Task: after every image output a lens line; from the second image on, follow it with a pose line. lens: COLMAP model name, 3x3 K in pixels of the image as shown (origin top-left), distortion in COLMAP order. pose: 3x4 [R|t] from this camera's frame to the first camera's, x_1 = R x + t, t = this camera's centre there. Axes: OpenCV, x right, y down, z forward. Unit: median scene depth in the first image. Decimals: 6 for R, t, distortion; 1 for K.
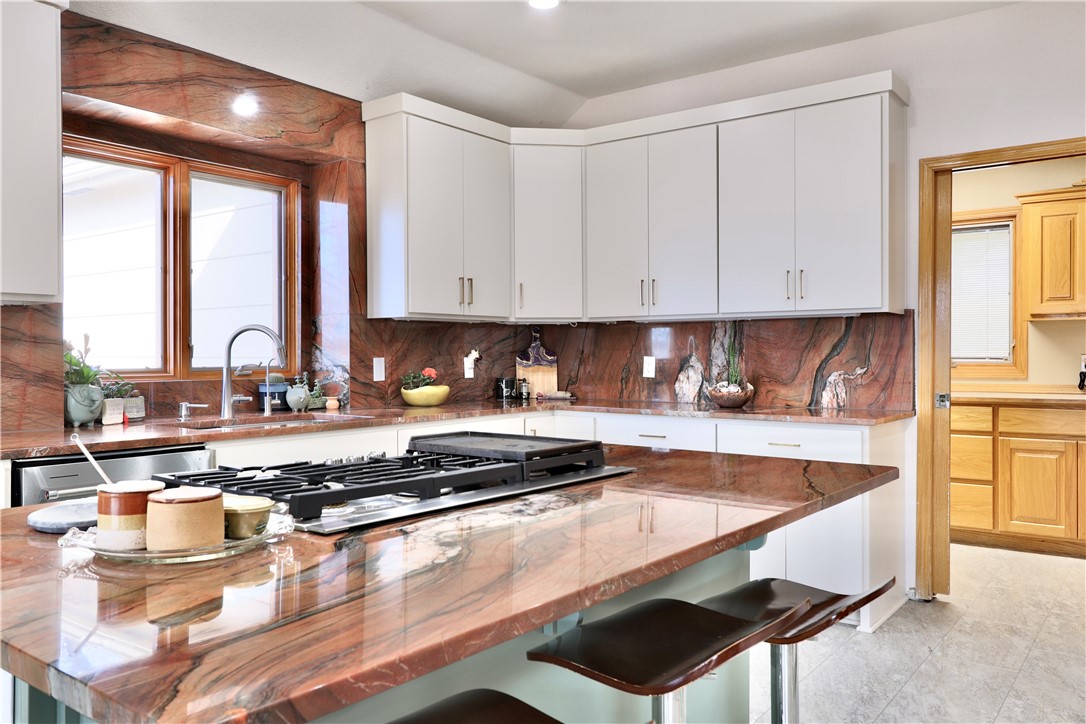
lens RADIAL K [[830.1, 0, 546.5], [0, 830.1, 362.3], [0, 0, 1]] dist [-0.031346, 0.004823]
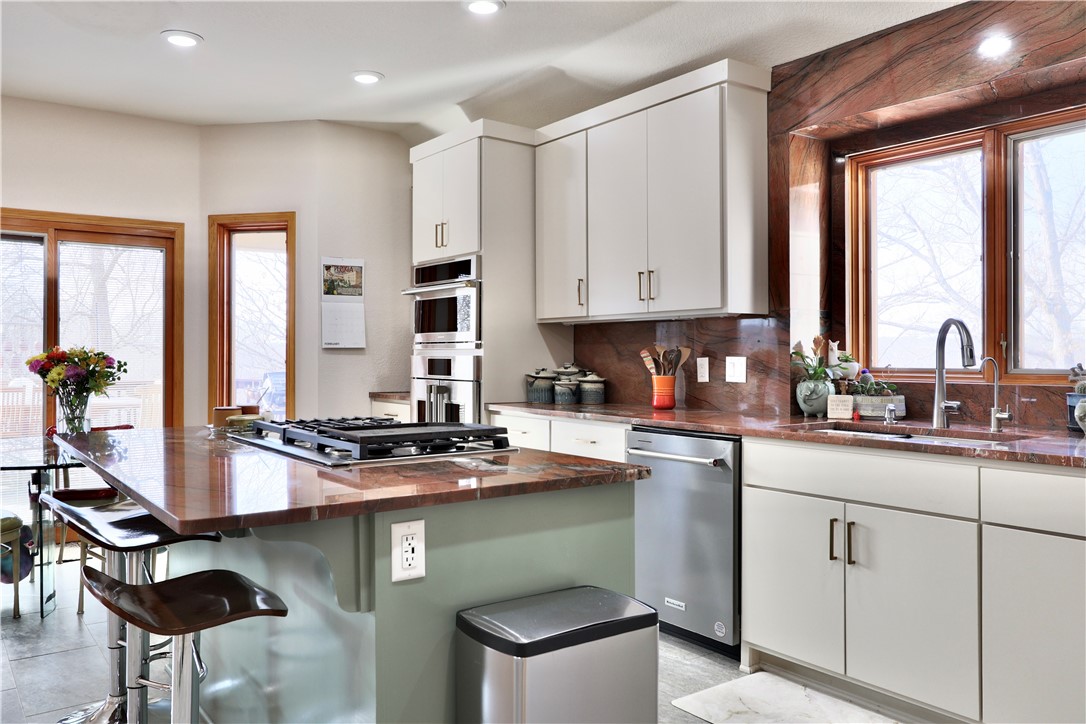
lens RADIAL K [[830.1, 0, 551.9], [0, 830.1, 359.1], [0, 0, 1]] dist [-0.031346, 0.004823]
pose [[-0.294158, 0.006481, -0.955735, 0.469481], [-0.009955, 0.999902, 0.009845, -0.006915], [0.955705, 0.012410, -0.294065, 0.735741]]
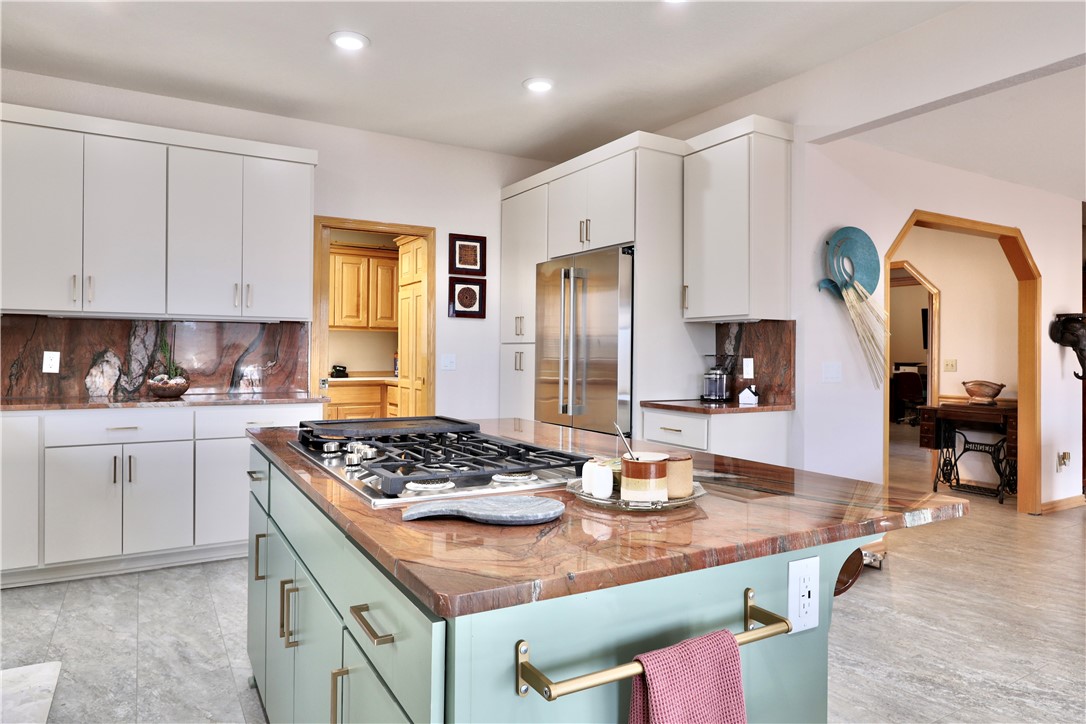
lens RADIAL K [[676.3, 0, 535.2], [0, 676.3, 358.0], [0, 0, 1]] dist [-0.005326, 0.002090]
pose [[0.405668, -0.001513, 0.914019, -0.429267], [0.000910, 0.999999, 0.001252, 0.000215], [-0.914020, 0.000324, 0.405669, 0.167381]]
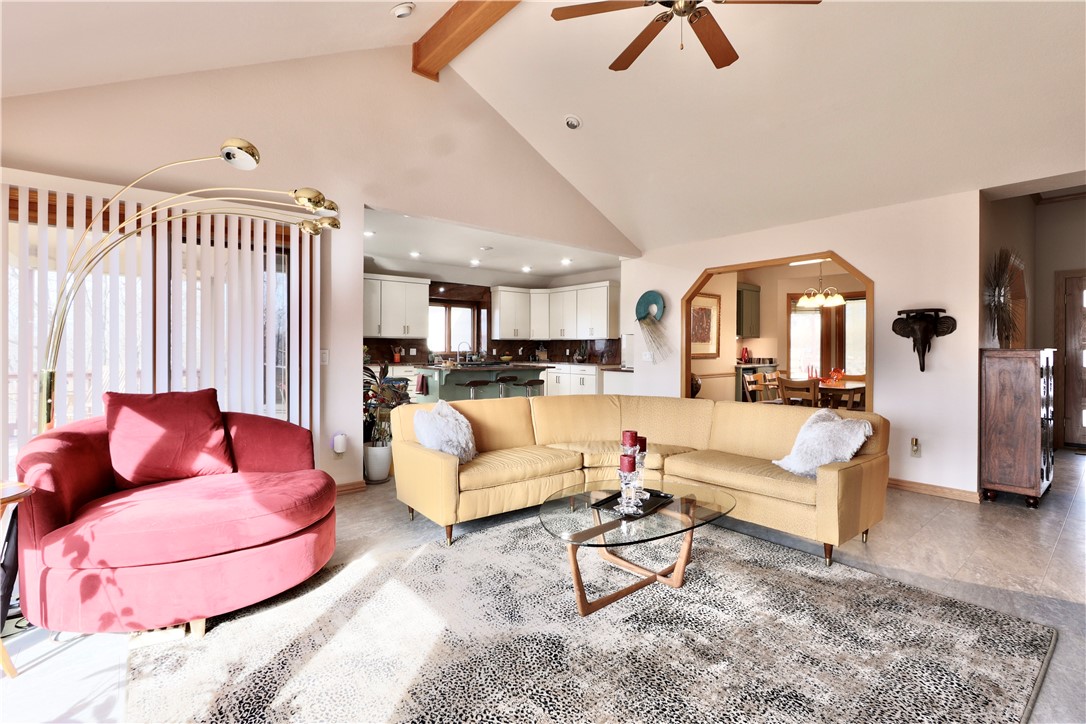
lens RADIAL K [[518.1, 0, 544.2], [0, 518.1, 353.2], [0, 0, 1]] dist [0.001309, 0.000208]
pose [[0.969611, 0.005262, -0.244596, 0.674368], [-0.005077, 0.999986, 0.001385, 0.010189], [0.244600, -0.000102, 0.969624, -1.451204]]
